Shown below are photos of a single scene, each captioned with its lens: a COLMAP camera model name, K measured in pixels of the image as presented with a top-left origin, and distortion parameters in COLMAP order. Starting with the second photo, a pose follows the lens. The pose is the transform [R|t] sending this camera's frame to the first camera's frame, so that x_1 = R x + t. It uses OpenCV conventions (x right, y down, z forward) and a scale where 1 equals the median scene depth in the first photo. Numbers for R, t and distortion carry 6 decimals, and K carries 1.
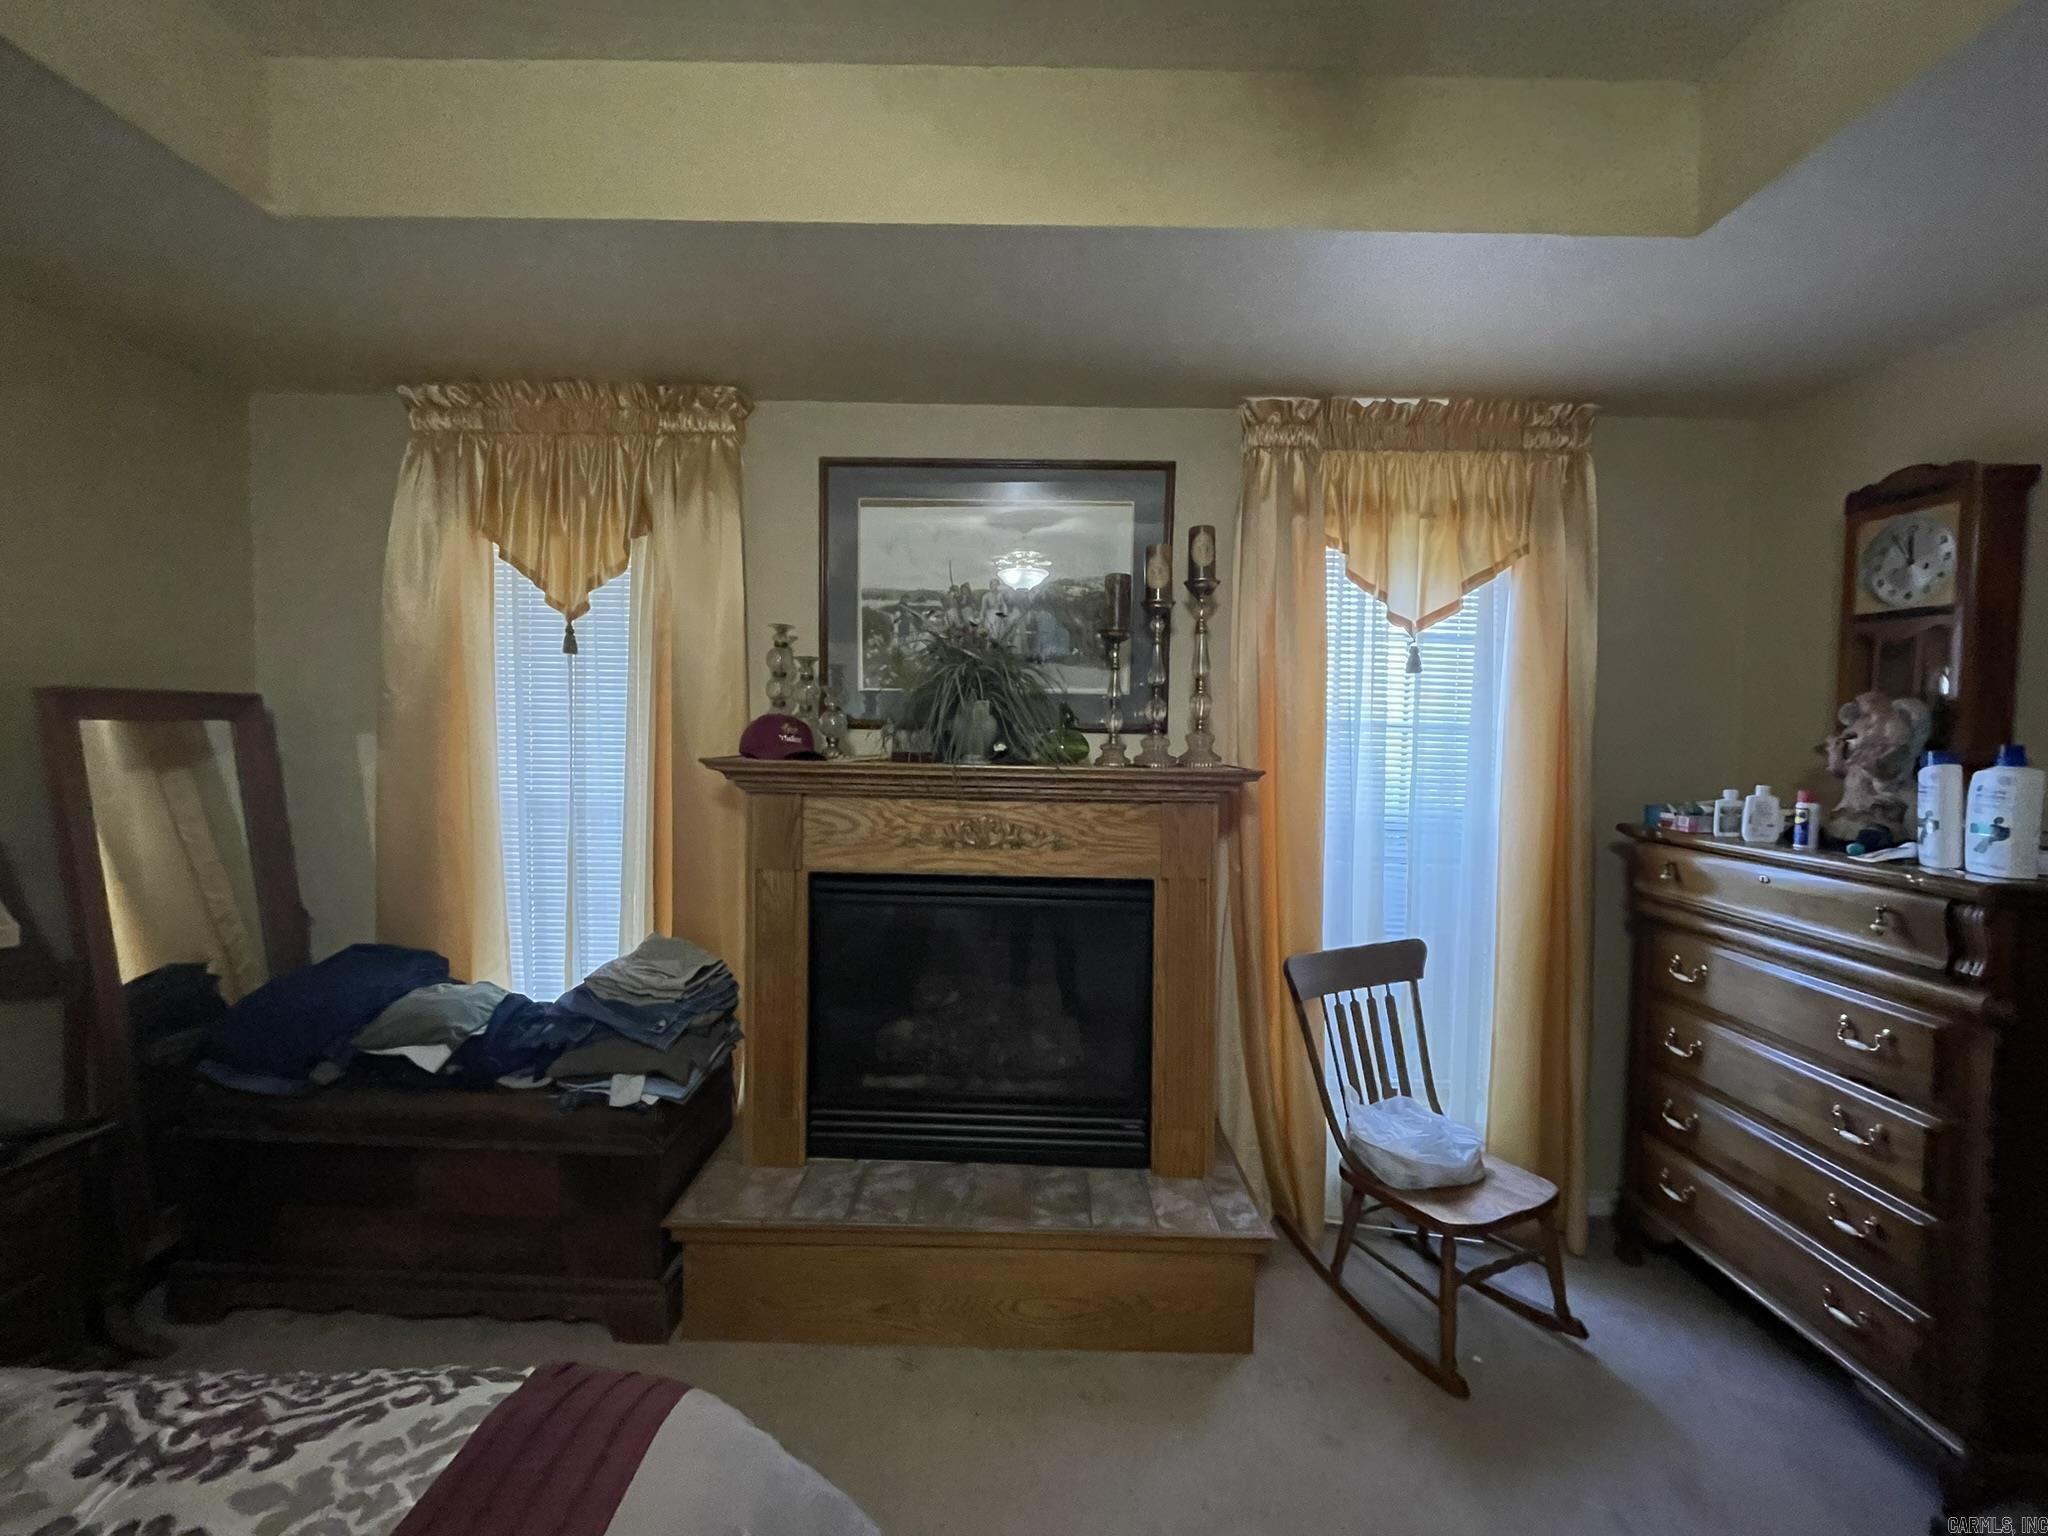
lens RADIAL K [[824.4, 0, 1024.6], [0, 824.4, 760.8], [0, 0, 1]] dist [-0.002637, -0.000649]
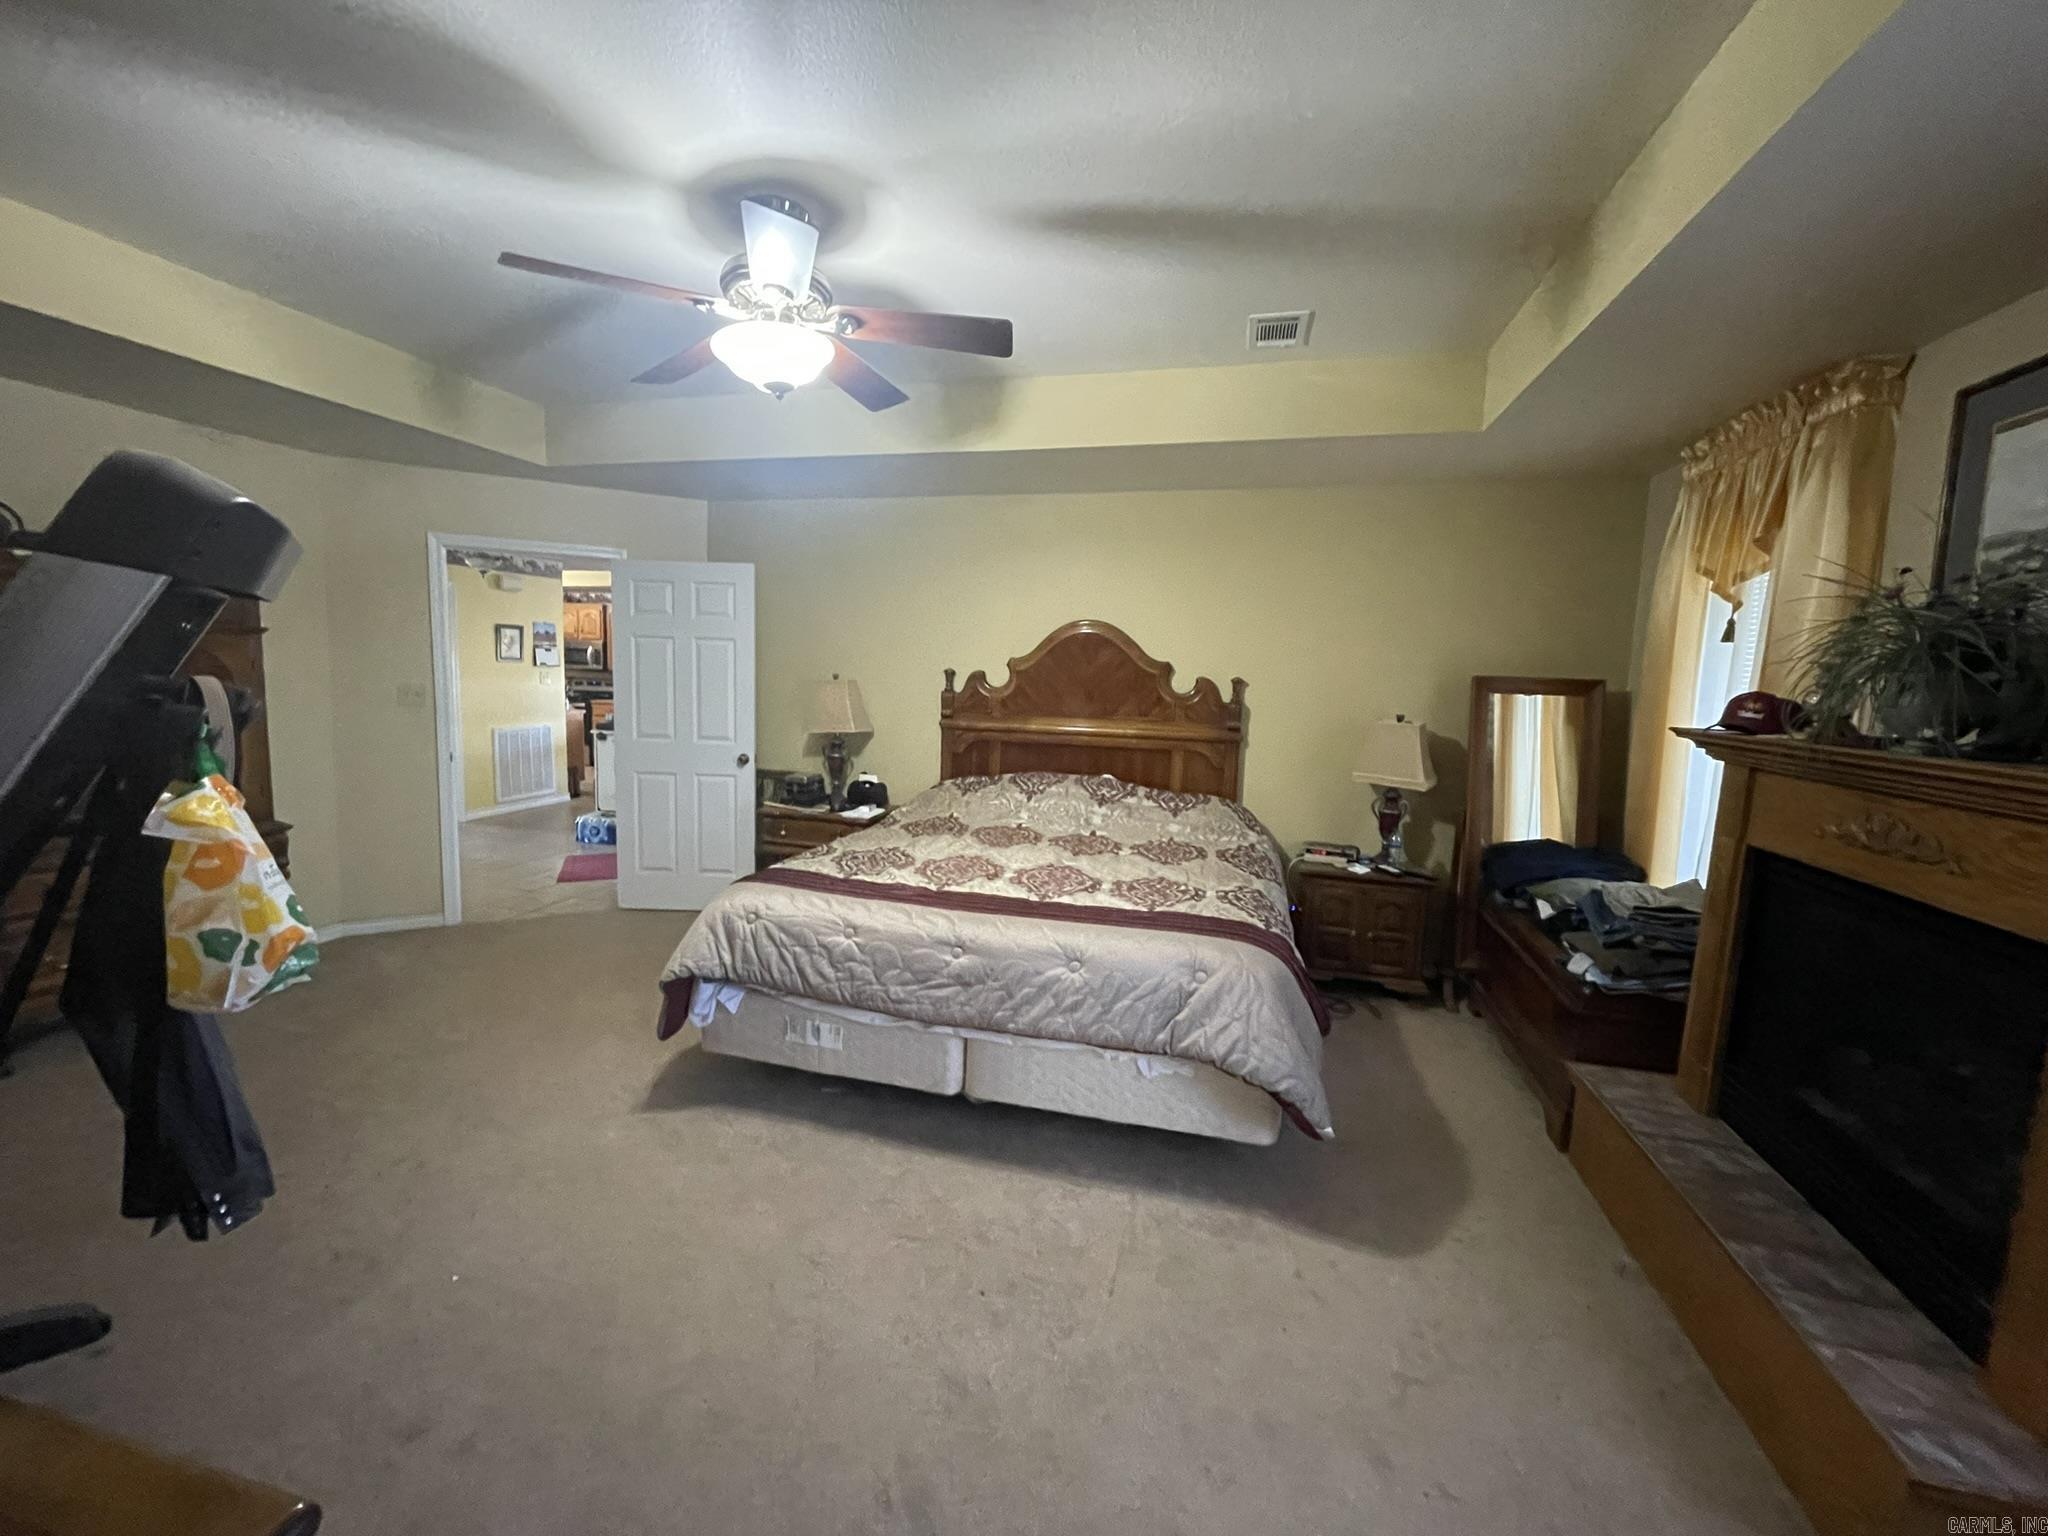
lens RADIAL K [[824.4, 0, 1024.6], [0, 824.4, 760.8], [0, 0, 1]] dist [-0.002637, -0.000649]
pose [[-0.242923, 0.078889, -0.966832, 0.870988], [-0.082862, 0.991357, 0.101710, 0.001799], [0.966500, 0.104822, -0.234287, 0.330067]]
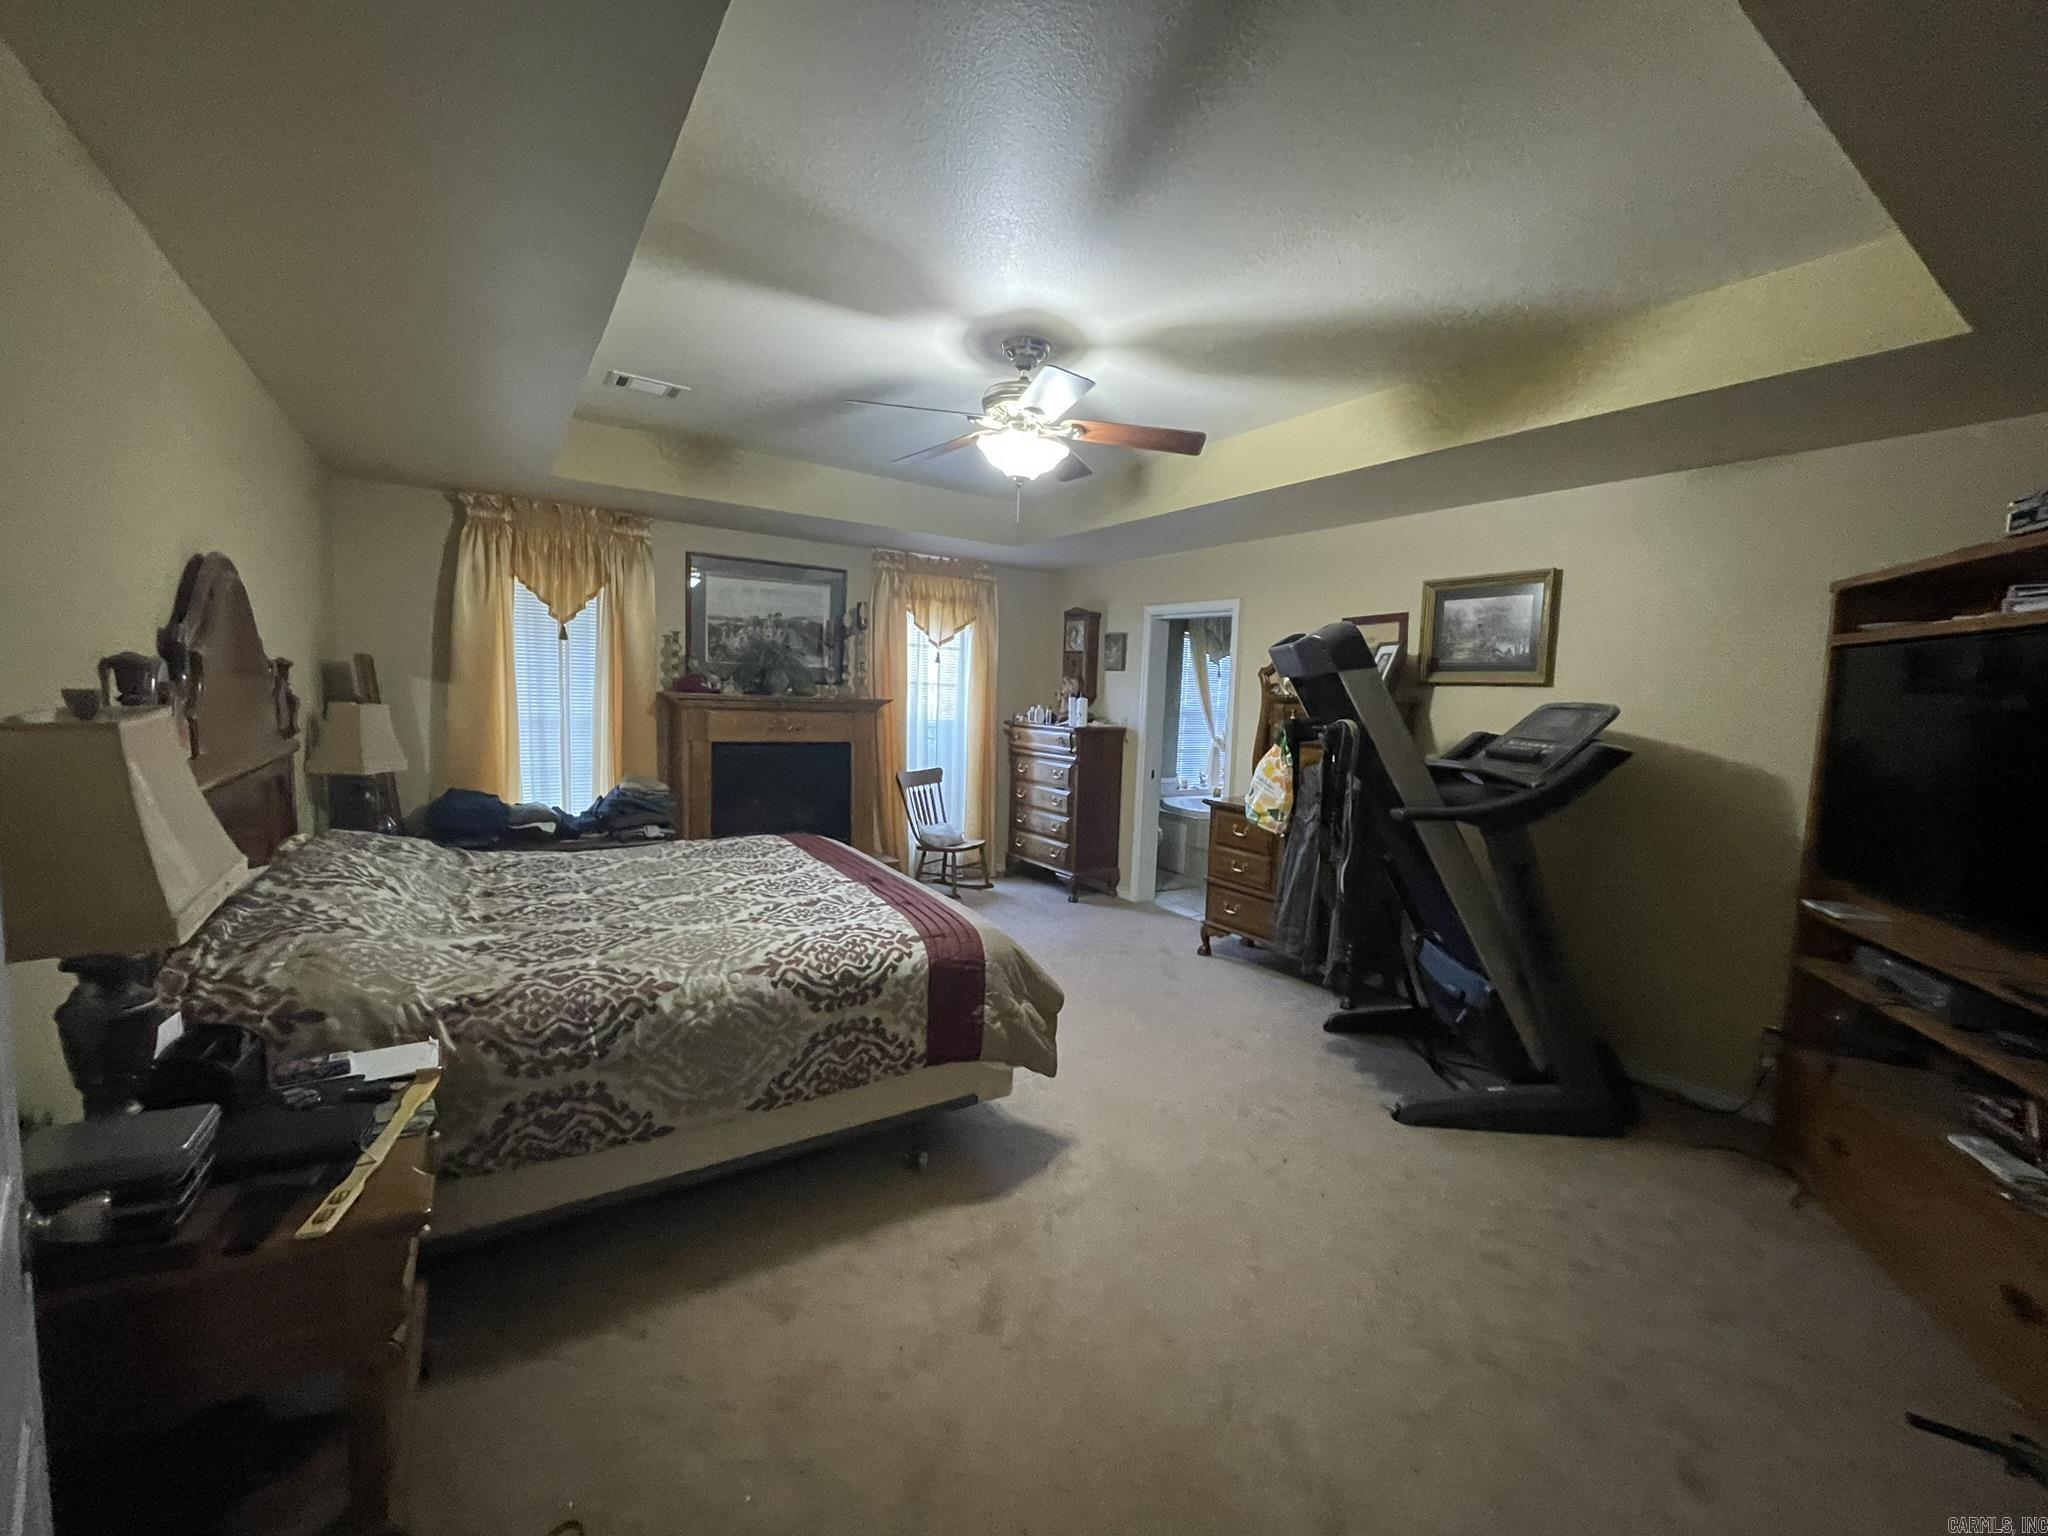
lens RADIAL K [[824.4, 0, 1024.6], [0, 824.4, 760.8], [0, 0, 1]] dist [-0.002637, -0.000649]
pose [[0.826010, -0.035173, 0.562556, -0.783156], [0.001807, 0.998211, 0.059759, 0.045842], [-0.563652, -0.048345, 0.824596, -1.324711]]
